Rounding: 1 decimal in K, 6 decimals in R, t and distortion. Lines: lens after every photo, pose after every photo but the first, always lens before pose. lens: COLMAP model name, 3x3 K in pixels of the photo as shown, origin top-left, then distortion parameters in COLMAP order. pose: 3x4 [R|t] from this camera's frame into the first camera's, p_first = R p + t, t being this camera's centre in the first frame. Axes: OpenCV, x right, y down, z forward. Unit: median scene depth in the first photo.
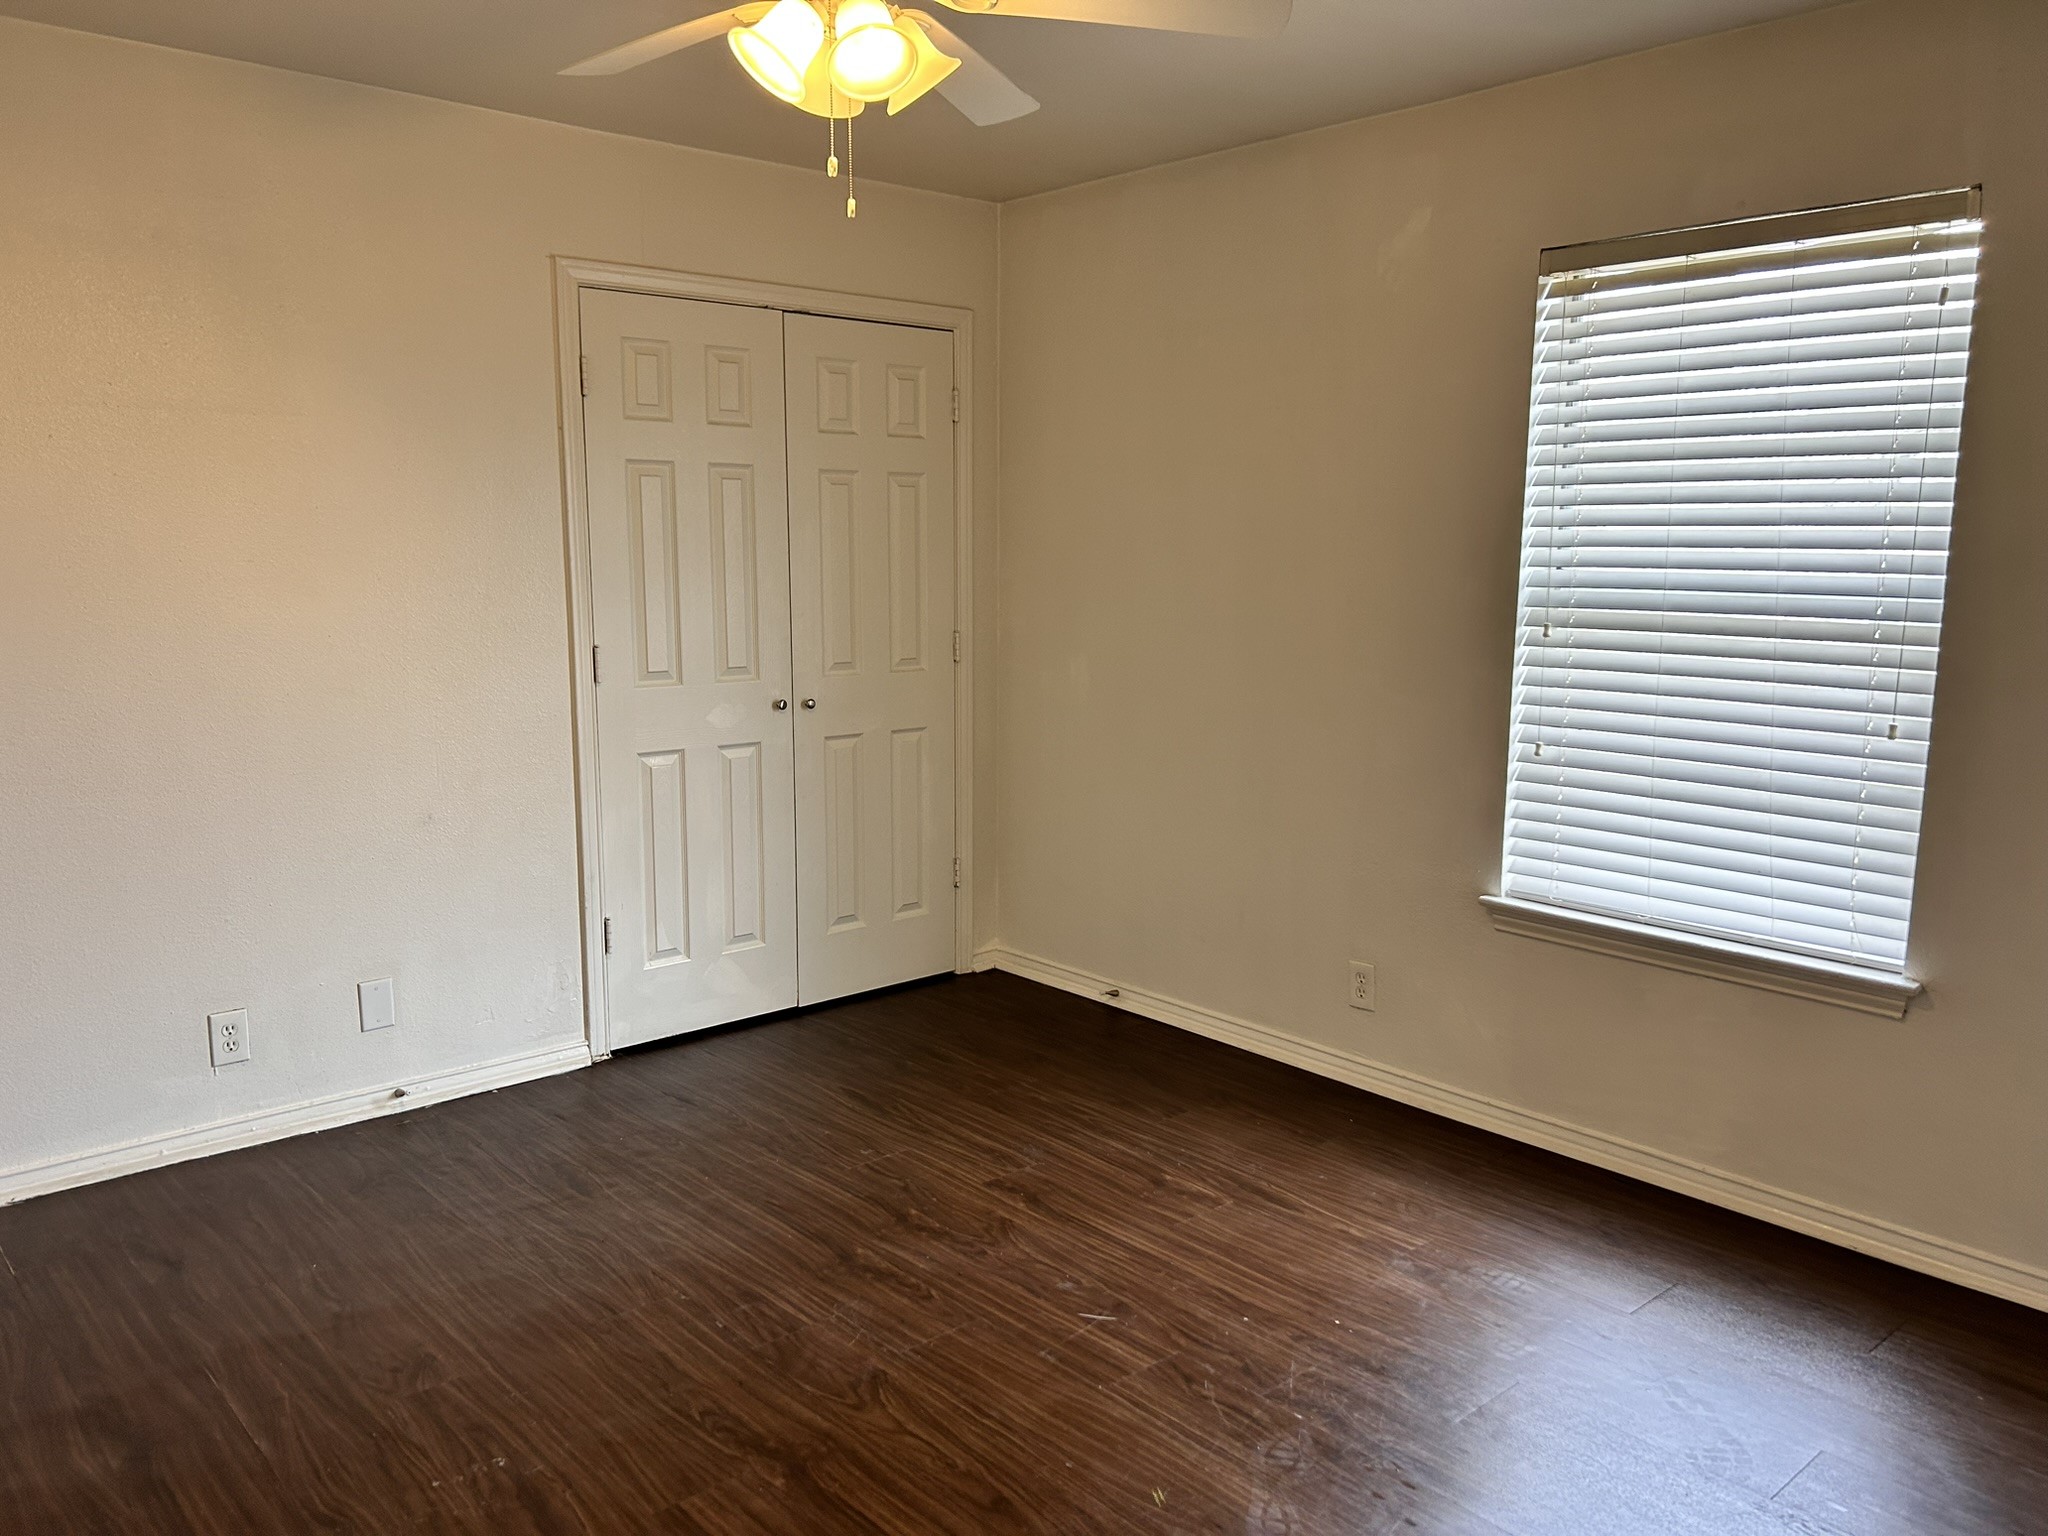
lens RADIAL K [[1537.5, 0, 1021.6], [0, 1537.5, 767.2], [0, 0, 1]] dist [0.041871, -0.035717]
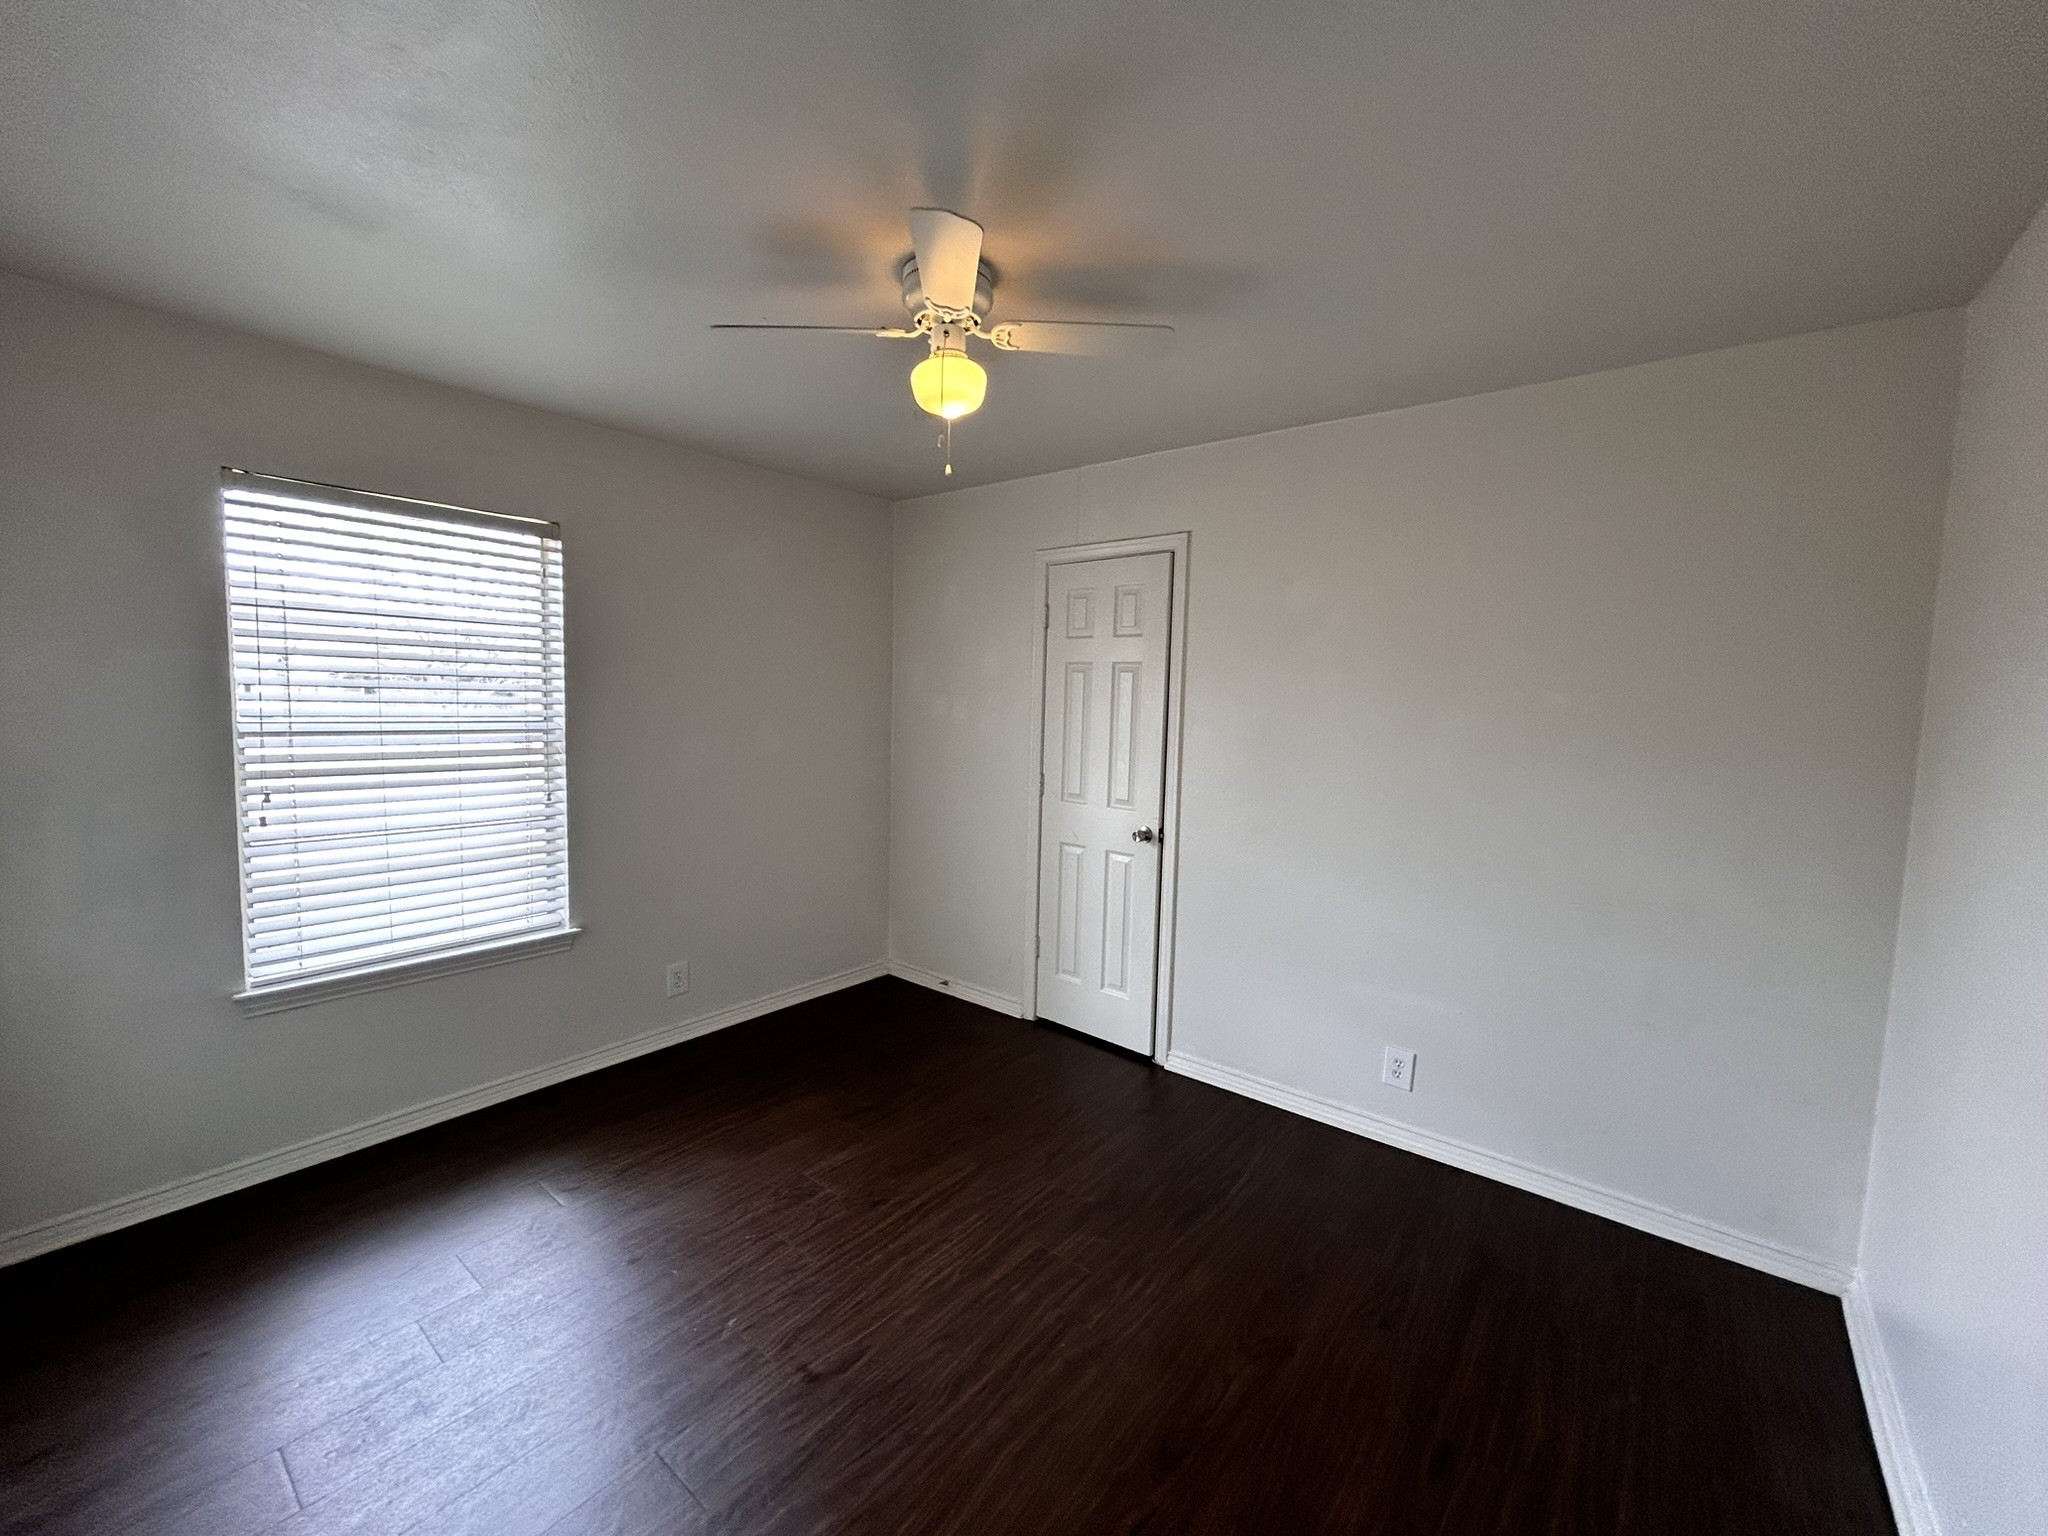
lens RADIAL K [[825.4, 0, 1018.3], [0, 825.4, 770.7], [0, 0, 1]] dist [0.010248, -0.000080]
pose [[-0.174553, -0.087153, 0.980783, -0.477698], [0.136778, 0.984272, 0.111806, -0.086742], [-0.975102, 0.153666, -0.159887, 0.551835]]
